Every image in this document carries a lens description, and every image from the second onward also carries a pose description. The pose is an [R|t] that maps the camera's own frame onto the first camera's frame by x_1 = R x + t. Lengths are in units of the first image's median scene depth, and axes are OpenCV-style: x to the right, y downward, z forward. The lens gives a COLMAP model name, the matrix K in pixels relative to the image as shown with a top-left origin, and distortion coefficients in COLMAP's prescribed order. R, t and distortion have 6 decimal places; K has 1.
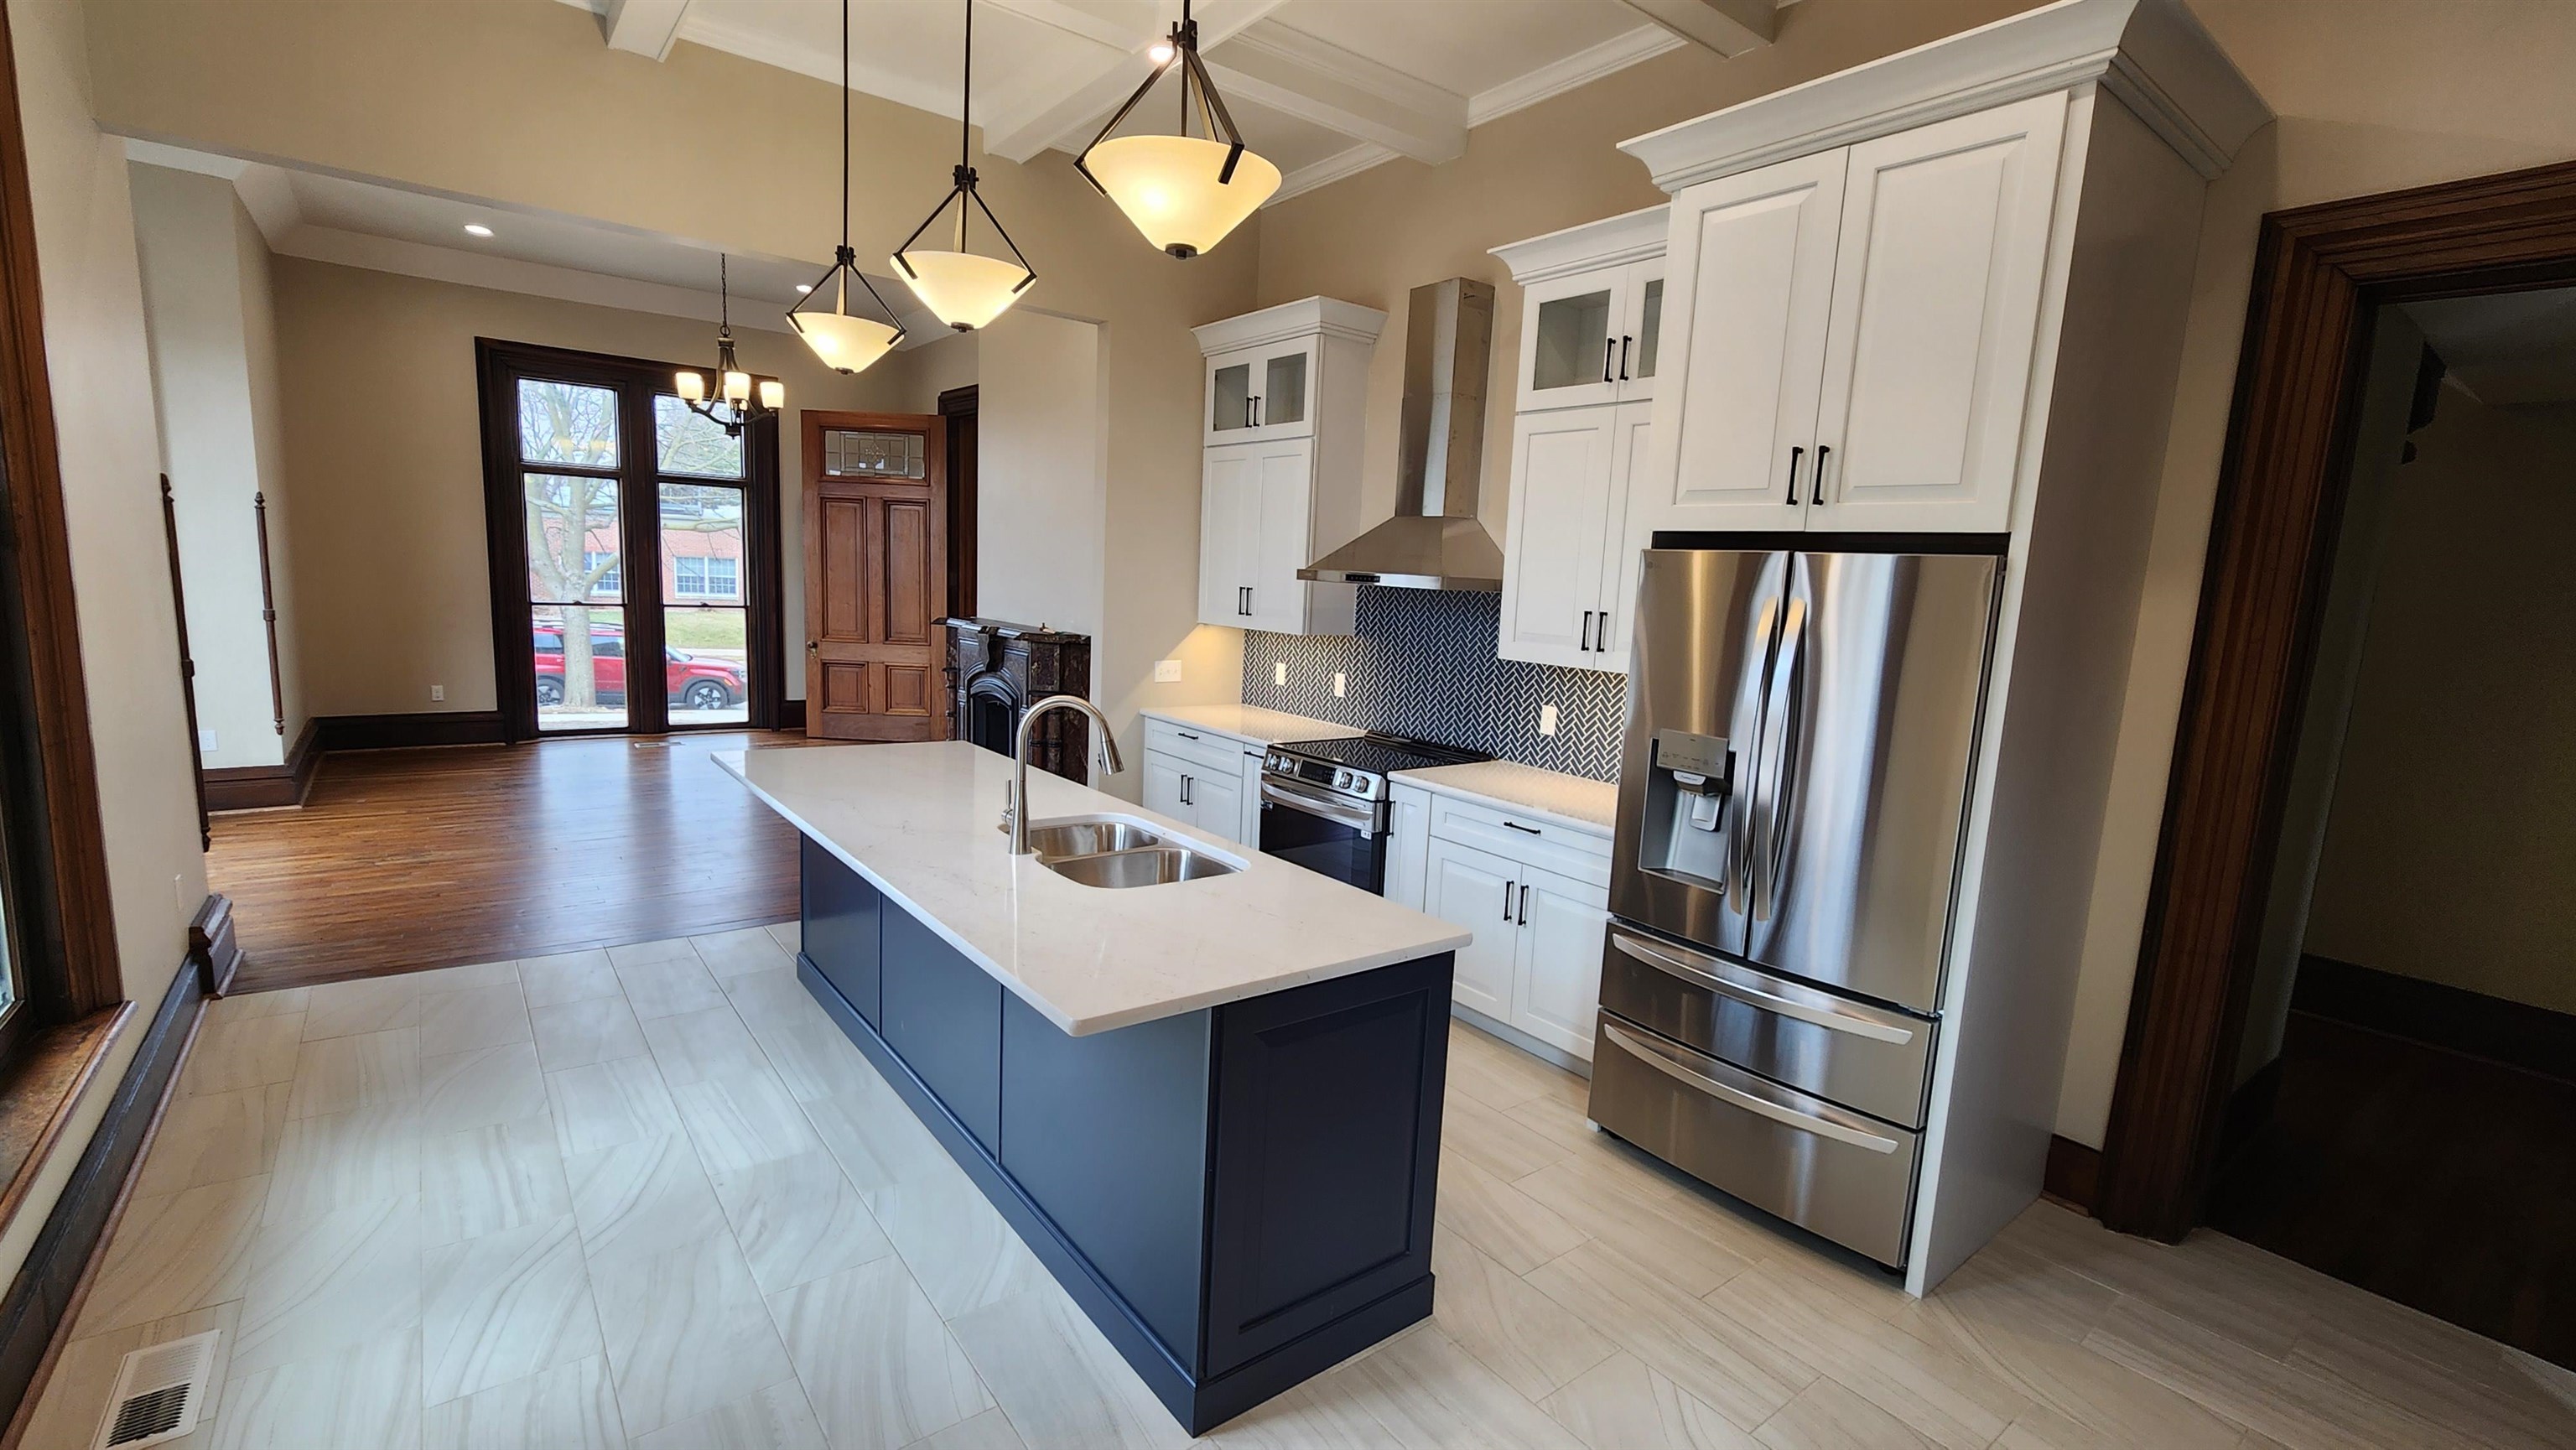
lens RADIAL K [[1107.0, 0, 1295.0], [0, 1107.0, 732.0], [0, 0, 1]] dist [0.004620, 0.000134]
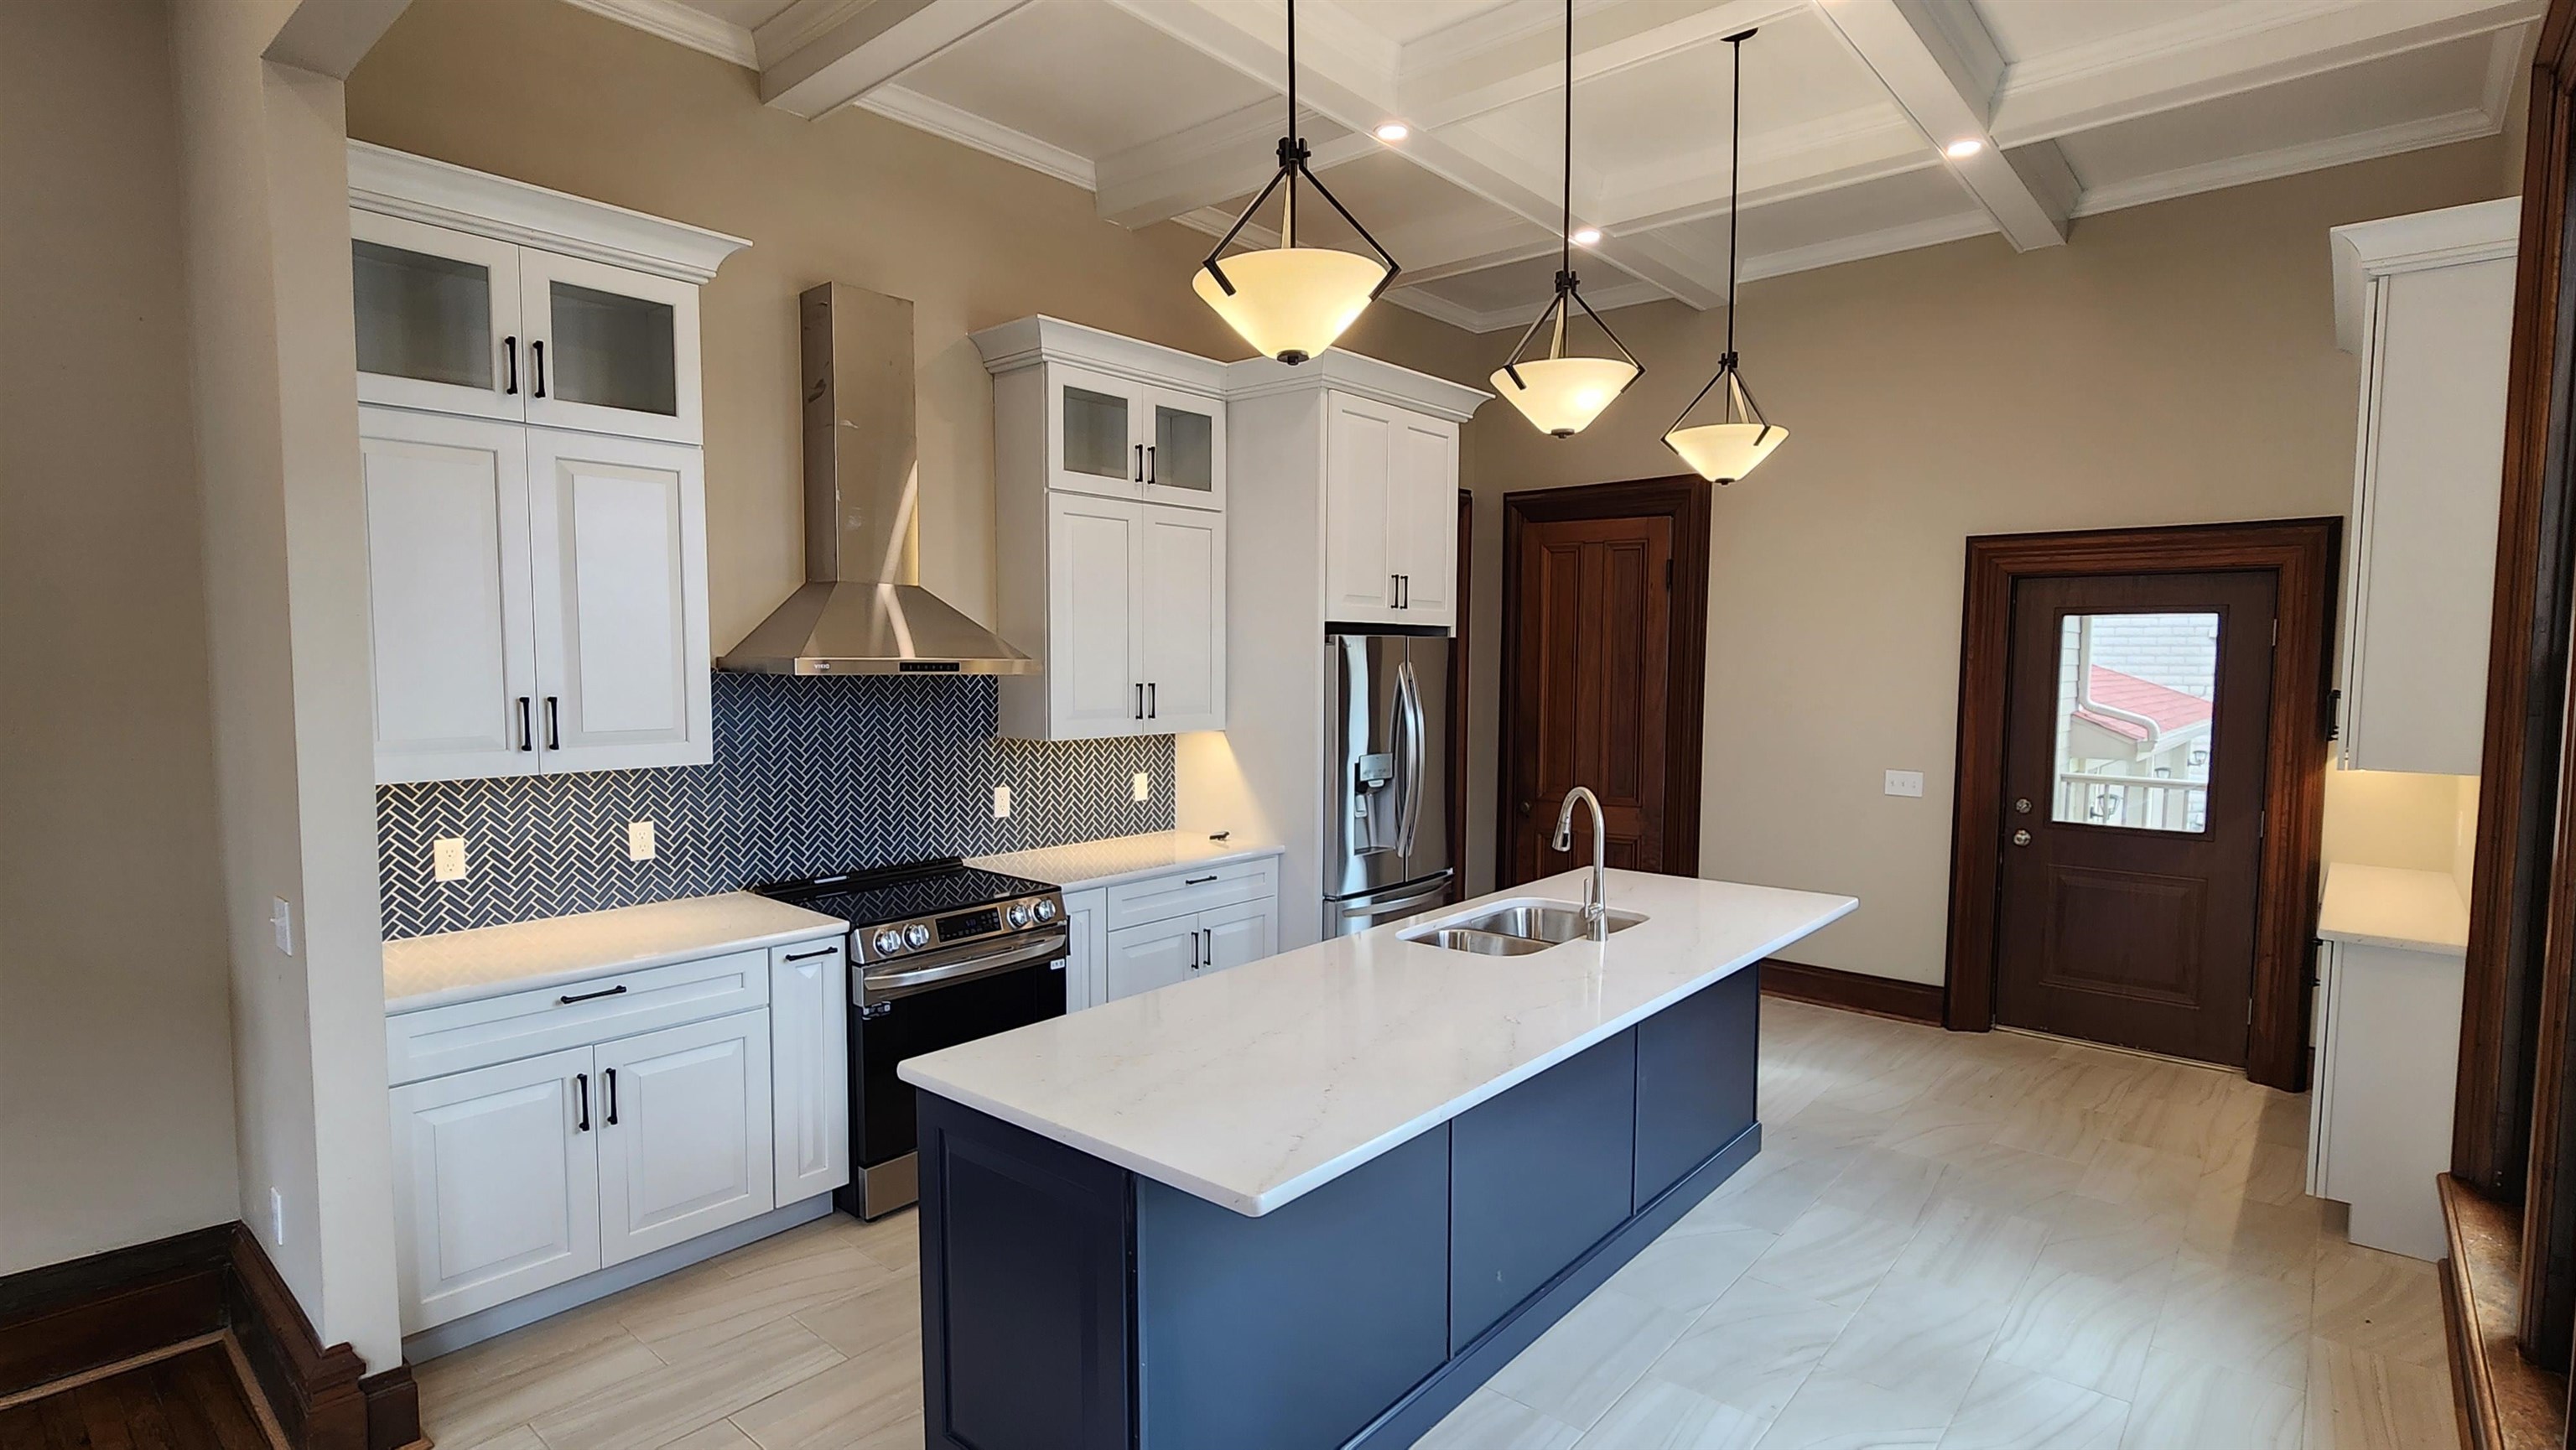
lens RADIAL K [[1233.1, 0, 1294.1], [0, 1233.1, 734.9], [0, 0, 1]] dist [-0.001593, -0.000152]
pose [[-0.189679, -0.116562, 0.974903, -0.945342], [0.125550, 0.981897, 0.141826, -0.208017], [-0.973786, 0.149301, -0.171611, 1.036195]]
